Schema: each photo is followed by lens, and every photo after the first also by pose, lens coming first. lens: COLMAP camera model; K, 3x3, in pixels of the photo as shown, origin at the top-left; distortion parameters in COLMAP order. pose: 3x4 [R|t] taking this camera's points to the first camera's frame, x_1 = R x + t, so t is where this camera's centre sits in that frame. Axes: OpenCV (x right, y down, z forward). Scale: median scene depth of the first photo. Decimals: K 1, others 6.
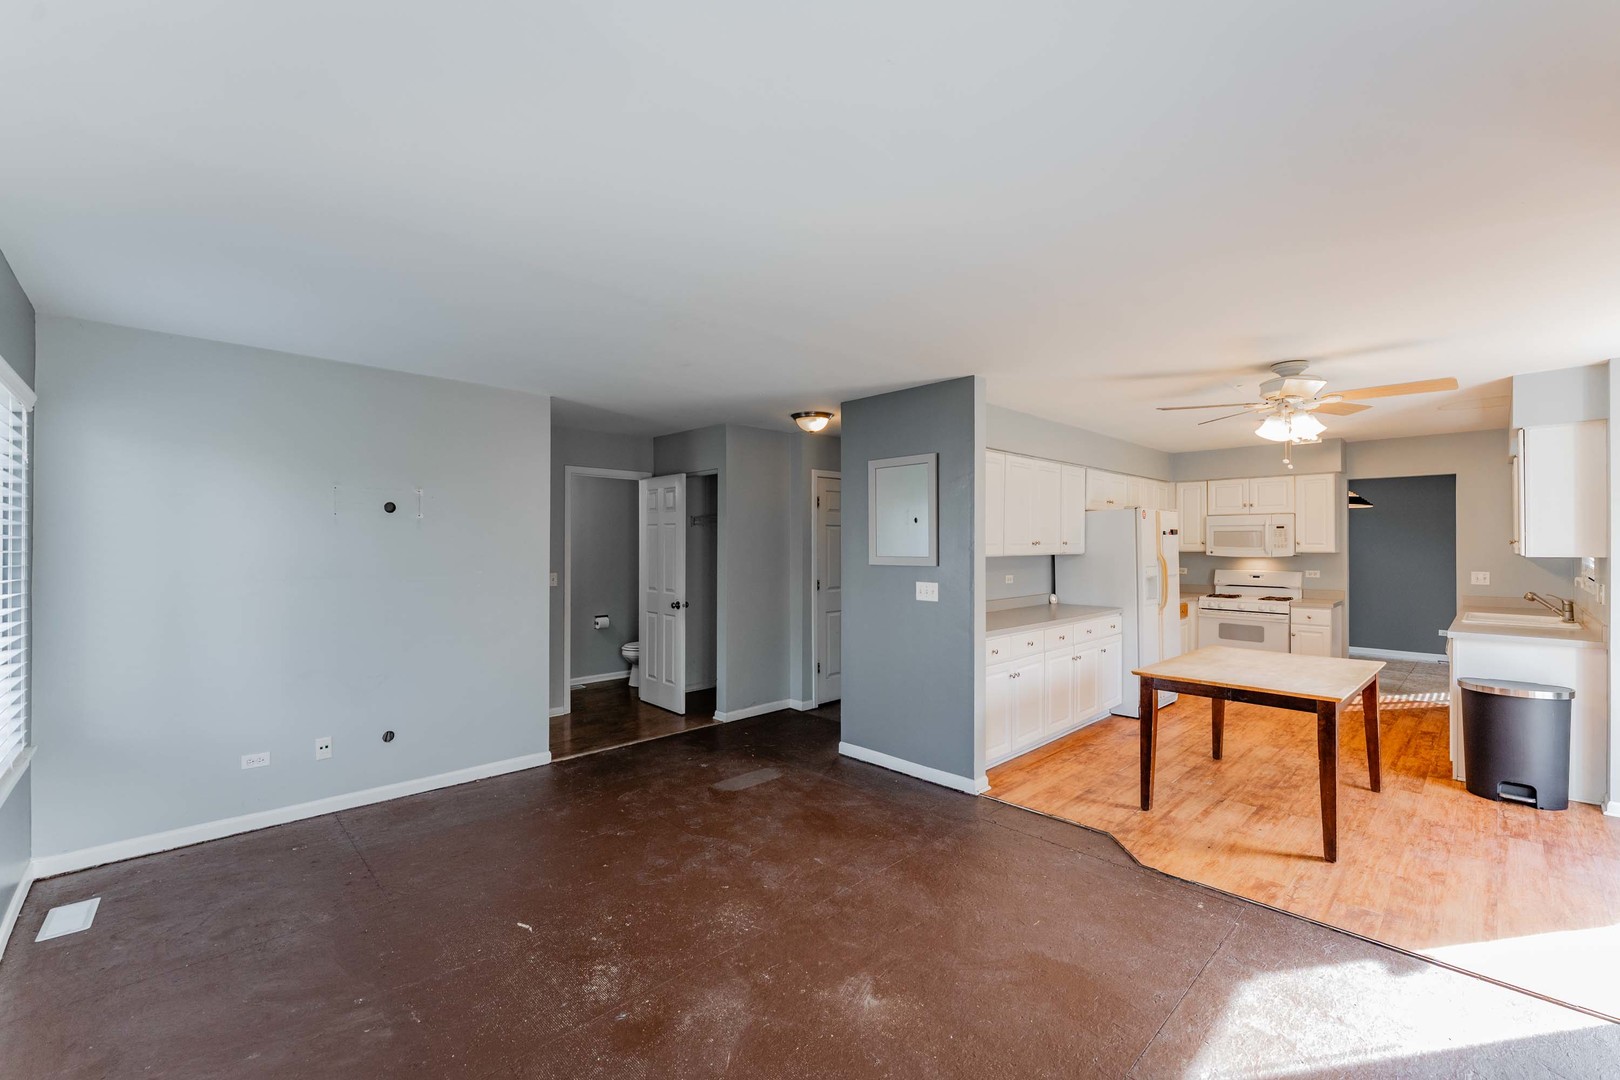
lens RADIAL K [[656.9, 0, 810.8], [0, 656.9, 544.1], [0, 0, 1]] dist [-0.001017, 0.000121]
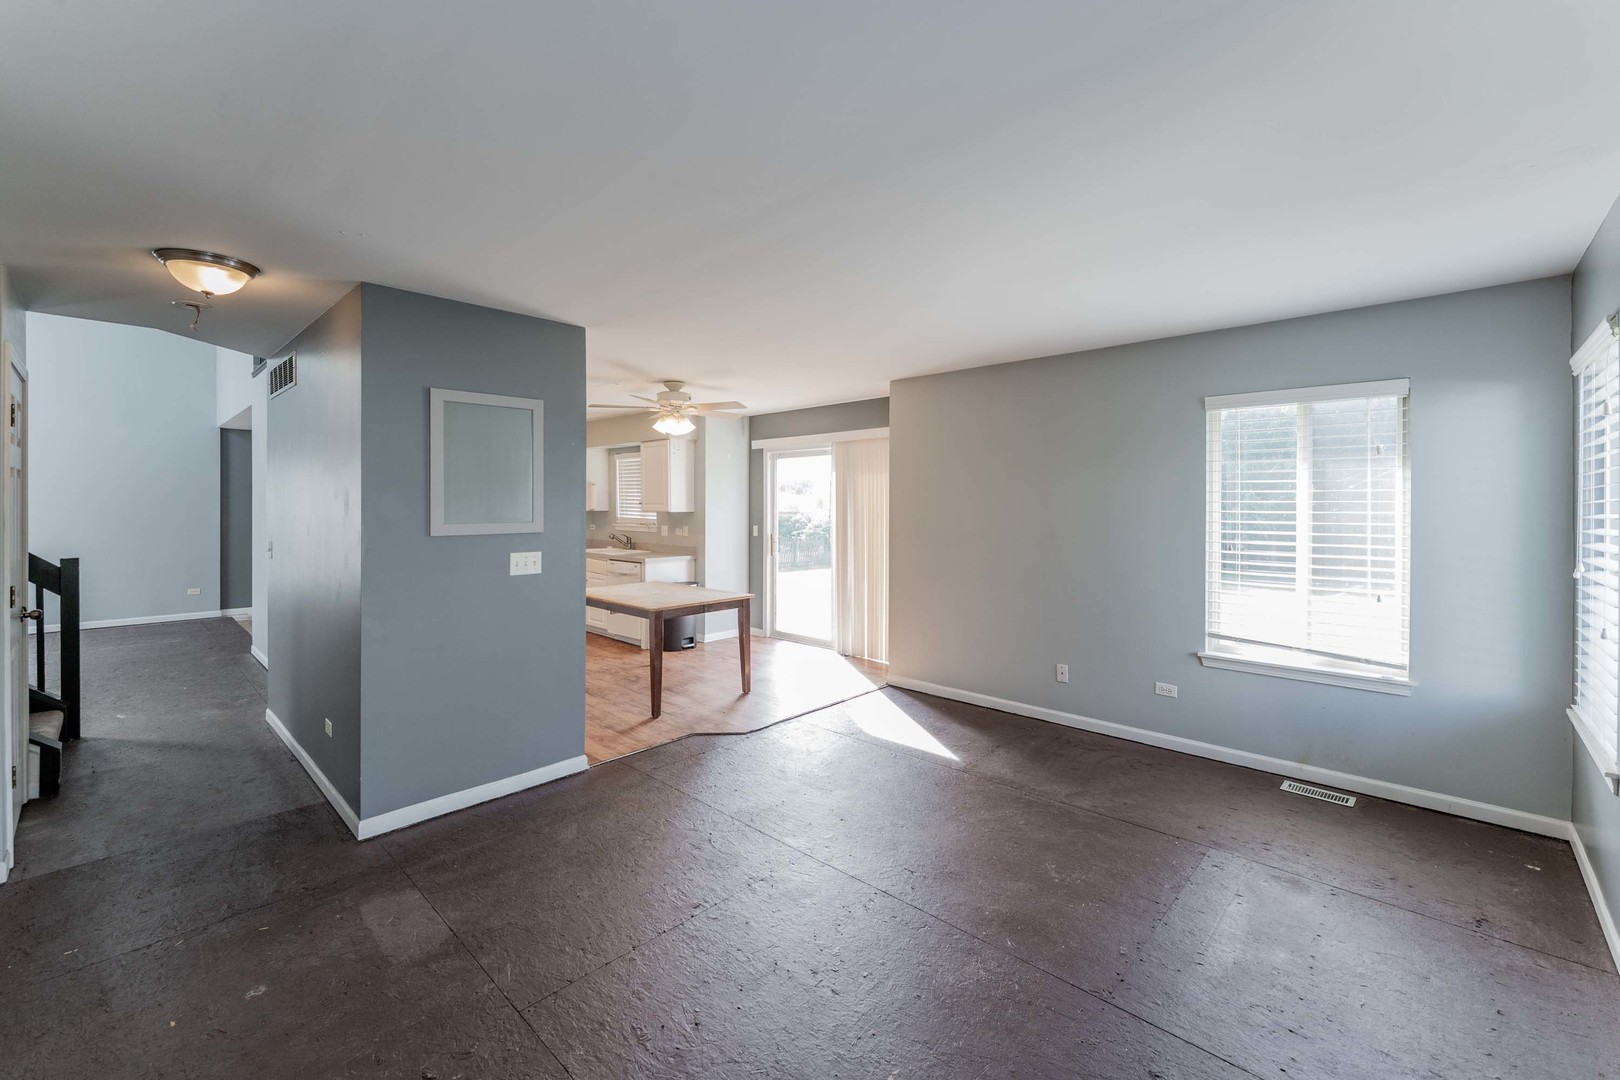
lens RADIAL K [[674.4, 0, 807.7], [0, 674.4, 497.8], [0, 0, 1]] dist [-0.001307, 0.000008]
pose [[-0.050286, 0.005708, 0.998719, -0.533385], [-0.003691, 0.999976, -0.005902, -0.005915], [-0.998728, -0.003983, -0.050264, 0.520516]]
